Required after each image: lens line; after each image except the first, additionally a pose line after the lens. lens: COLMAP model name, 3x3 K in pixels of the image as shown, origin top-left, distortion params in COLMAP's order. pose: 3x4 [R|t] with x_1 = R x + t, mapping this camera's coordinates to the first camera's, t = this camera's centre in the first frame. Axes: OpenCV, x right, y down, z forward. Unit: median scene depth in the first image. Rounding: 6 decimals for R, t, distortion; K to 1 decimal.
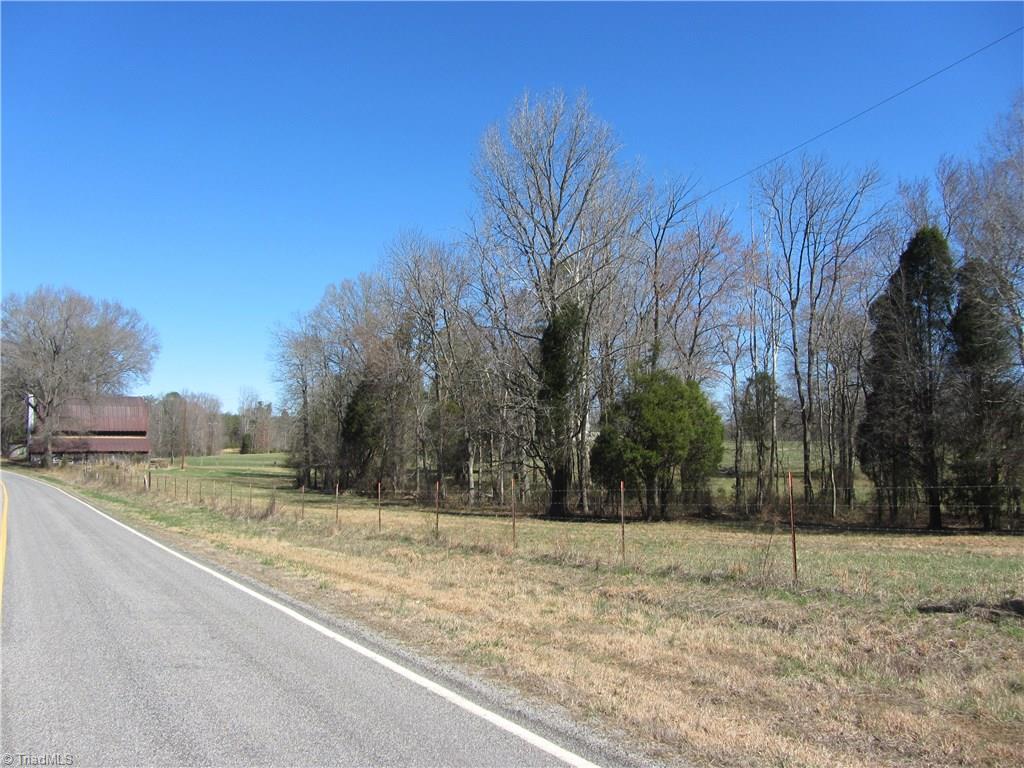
lens RADIAL K [[832.8, 0, 517.8], [0, 832.8, 407.7], [0, 0, 1]] dist [-0.047876, 0.005895]
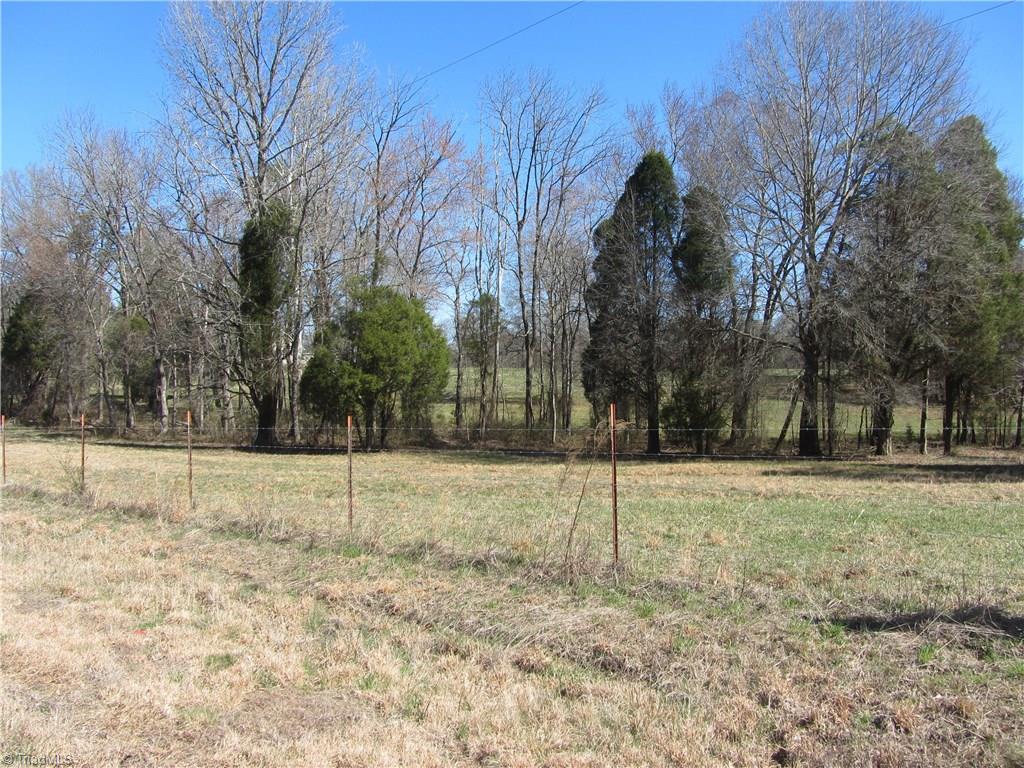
lens RADIAL K [[829.4, 0, 518.3], [0, 829.4, 400.5], [0, 0, 1]] dist [-0.041457, -0.001003]
pose [[0.942404, -0.002517, 0.334467, 0.007047], [-0.024701, 0.996718, 0.077097, 0.004916], [-0.333563, -0.080918, 0.939249, 0.076506]]
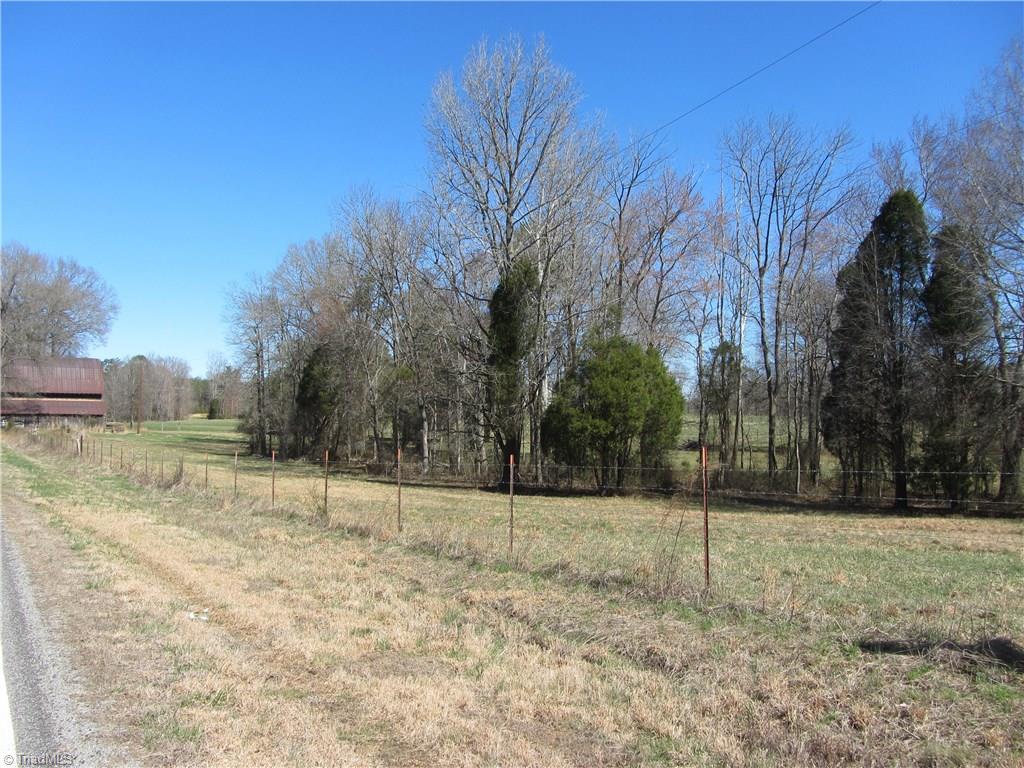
lens RADIAL K [[832.8, 0, 517.8], [0, 832.8, 407.7], [0, 0, 1]] dist [-0.047876, 0.005895]
pose [[0.999414, 0.017148, 0.029610, 0.025926], [-0.018198, 0.999202, 0.035567, 0.003491], [-0.028976, -0.036085, 0.998929, 0.047661]]
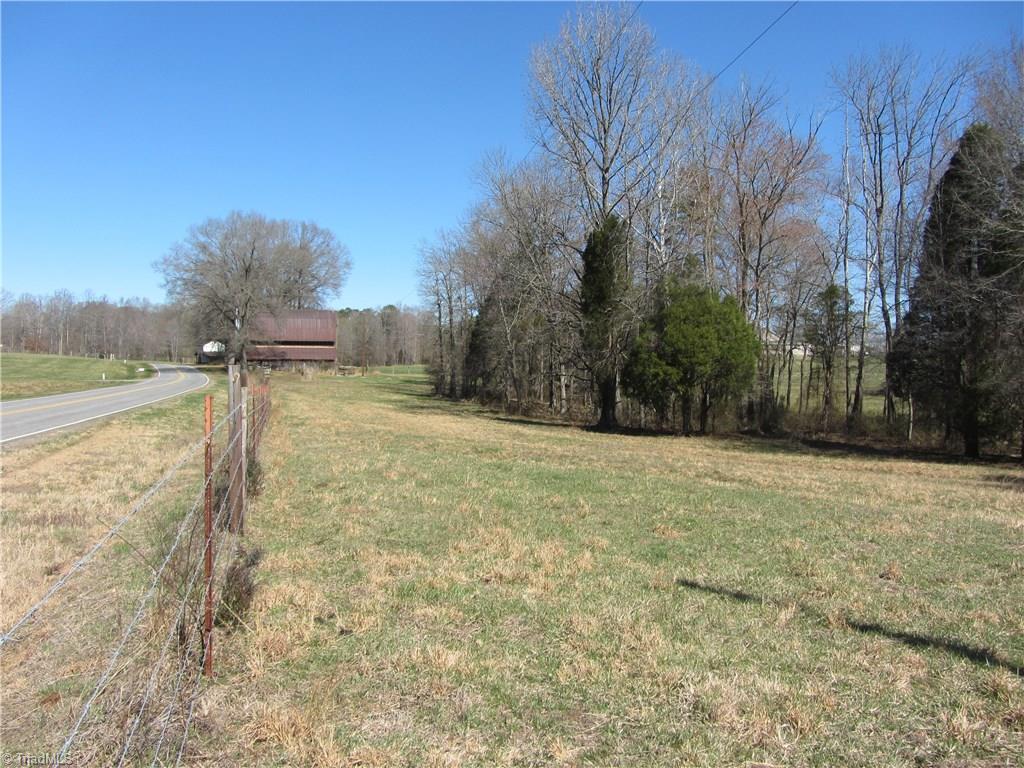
lens RADIAL K [[829.4, 0, 518.3], [0, 829.4, 400.5], [0, 0, 1]] dist [-0.041457, -0.001003]
pose [[0.965002, 0.027176, -0.260831, 0.194903], [-0.001609, 0.995211, 0.097739, -0.003336], [0.262238, -0.093899, 0.960424, -0.011480]]
